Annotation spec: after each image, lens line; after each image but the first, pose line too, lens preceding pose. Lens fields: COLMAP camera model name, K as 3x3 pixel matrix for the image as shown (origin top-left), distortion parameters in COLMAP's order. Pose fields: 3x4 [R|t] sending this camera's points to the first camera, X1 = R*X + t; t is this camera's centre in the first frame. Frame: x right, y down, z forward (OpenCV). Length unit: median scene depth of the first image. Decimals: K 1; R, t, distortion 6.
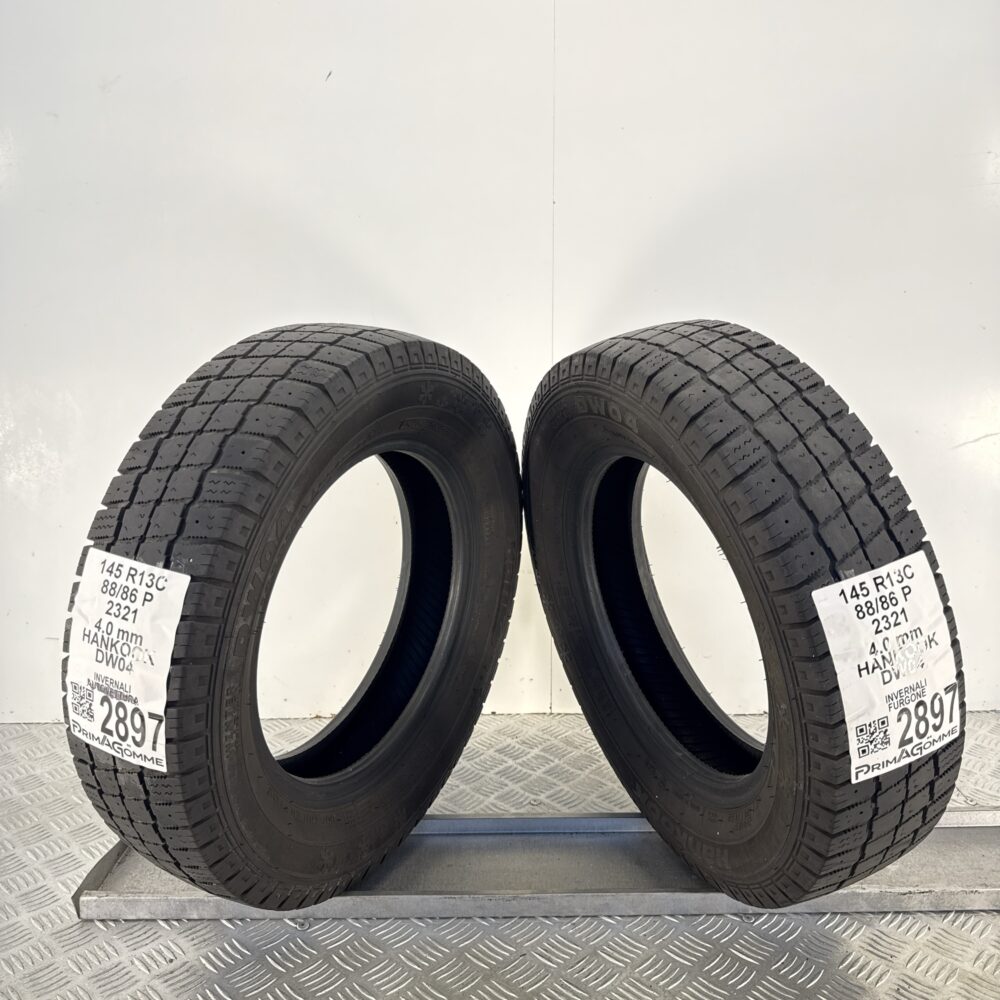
lens RADIAL K [[936.2, 0, 500.0], [0, 936.2, 500.0], [0, 0, 1]] dist [0.129684, -0.349216]
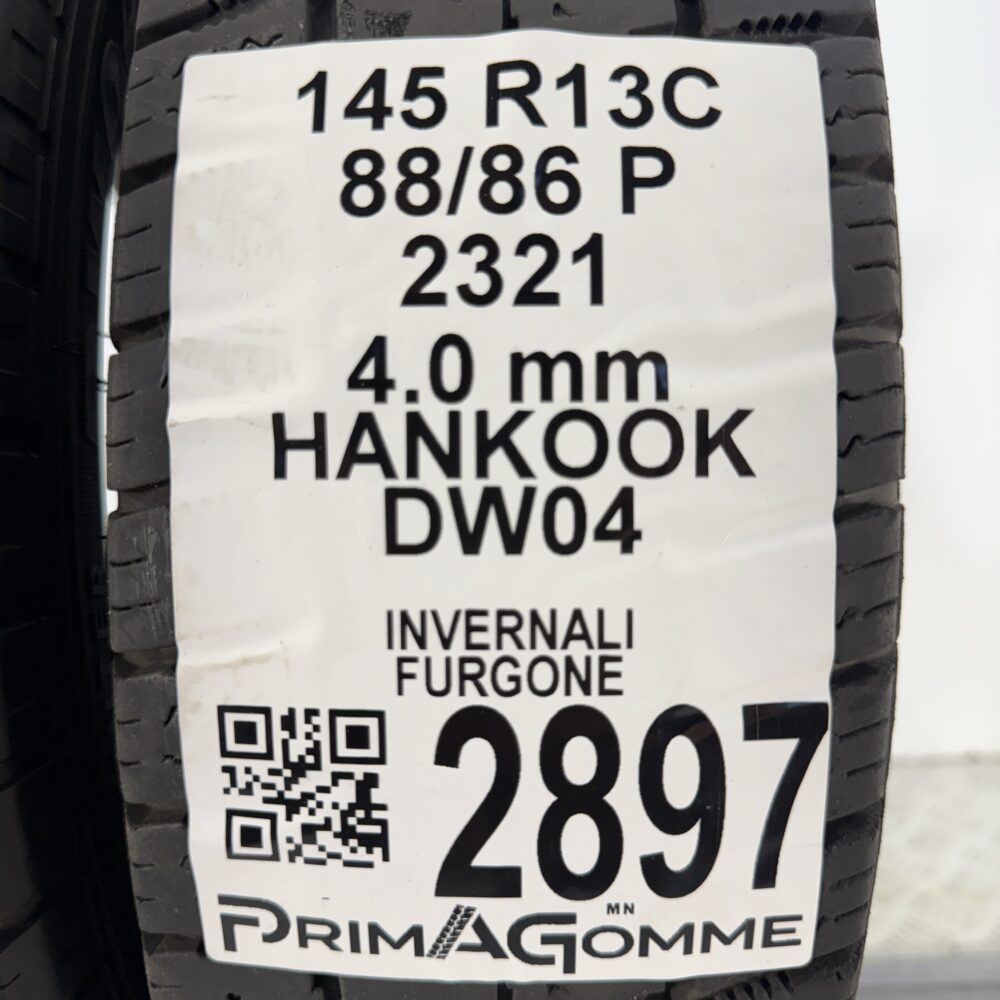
lens RADIAL K [[936.2, 0, 500.0], [0, 936.2, 500.0], [0, 0, 1]] dist [0.129684, -0.349216]
pose [[0.911527, 0.258810, -0.319586, 0.487333], [-0.276186, 0.961058, -0.009449, 0.177431], [0.304695, 0.096878, 0.947510, 0.804218]]
